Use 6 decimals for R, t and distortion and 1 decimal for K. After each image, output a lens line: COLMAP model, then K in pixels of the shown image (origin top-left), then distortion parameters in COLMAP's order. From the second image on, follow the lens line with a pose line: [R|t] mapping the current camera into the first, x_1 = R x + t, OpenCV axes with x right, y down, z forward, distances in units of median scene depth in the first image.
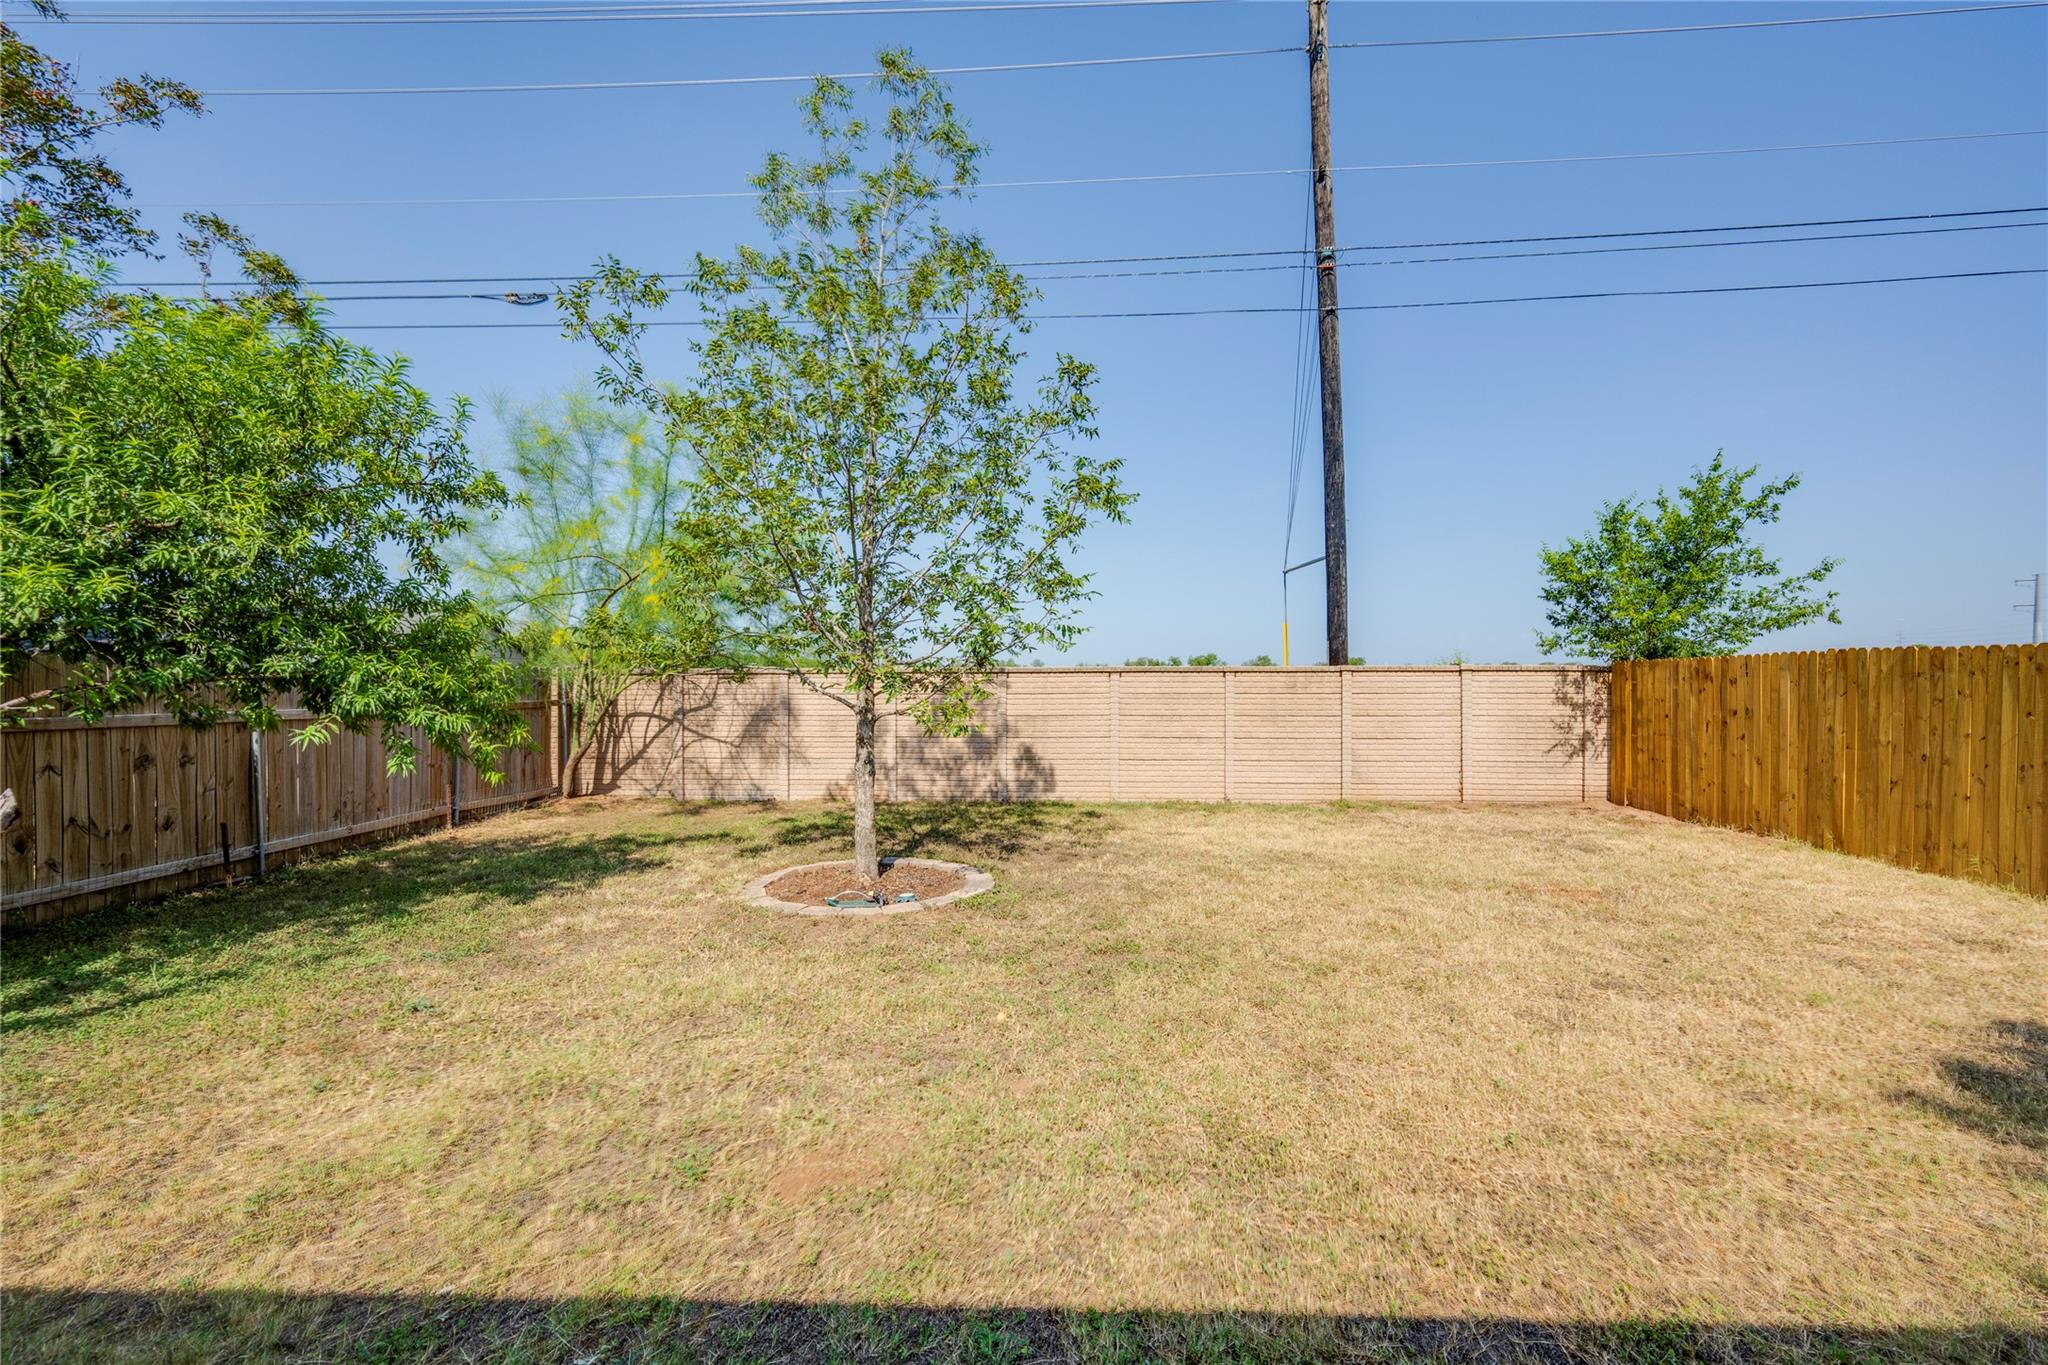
lens RADIAL K [[852.0, 0, 1028.7], [0, 852.0, 683.9], [0, 0, 1]] dist [0.004240, 0.000502]
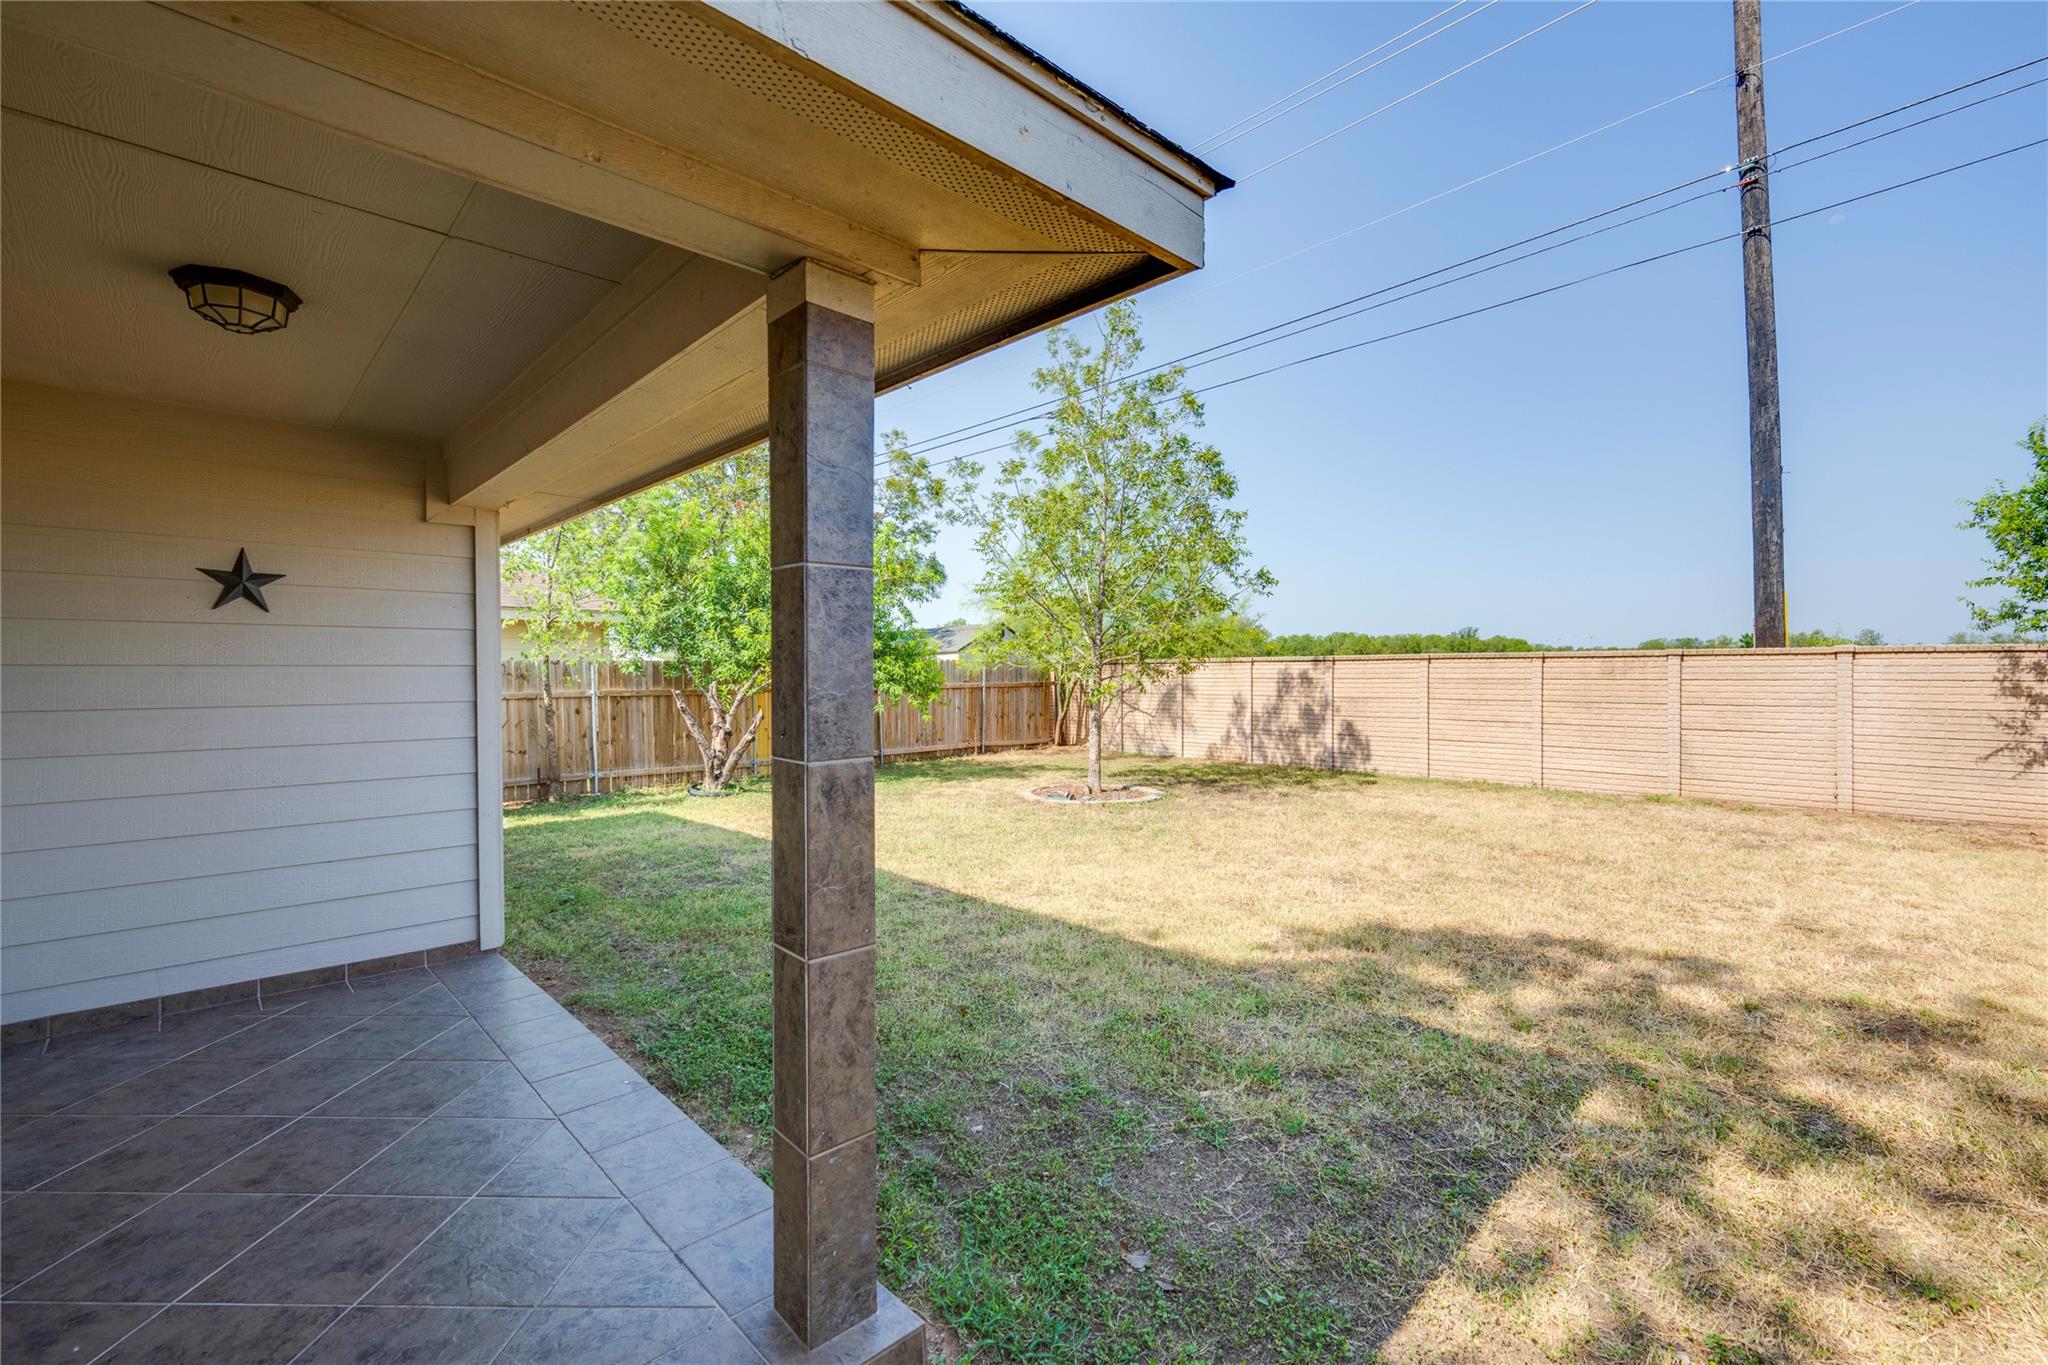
lens RADIAL K [[852.0, 0, 1017.3], [0, 852.0, 678.3], [0, 0, 1]] dist [0.004240, 0.000502]
pose [[0.722101, 0.004914, -0.691771, 0.477243], [0.002222, 0.999953, 0.009422, -0.000584], [0.691784, -0.008341, 0.722056, -0.150865]]
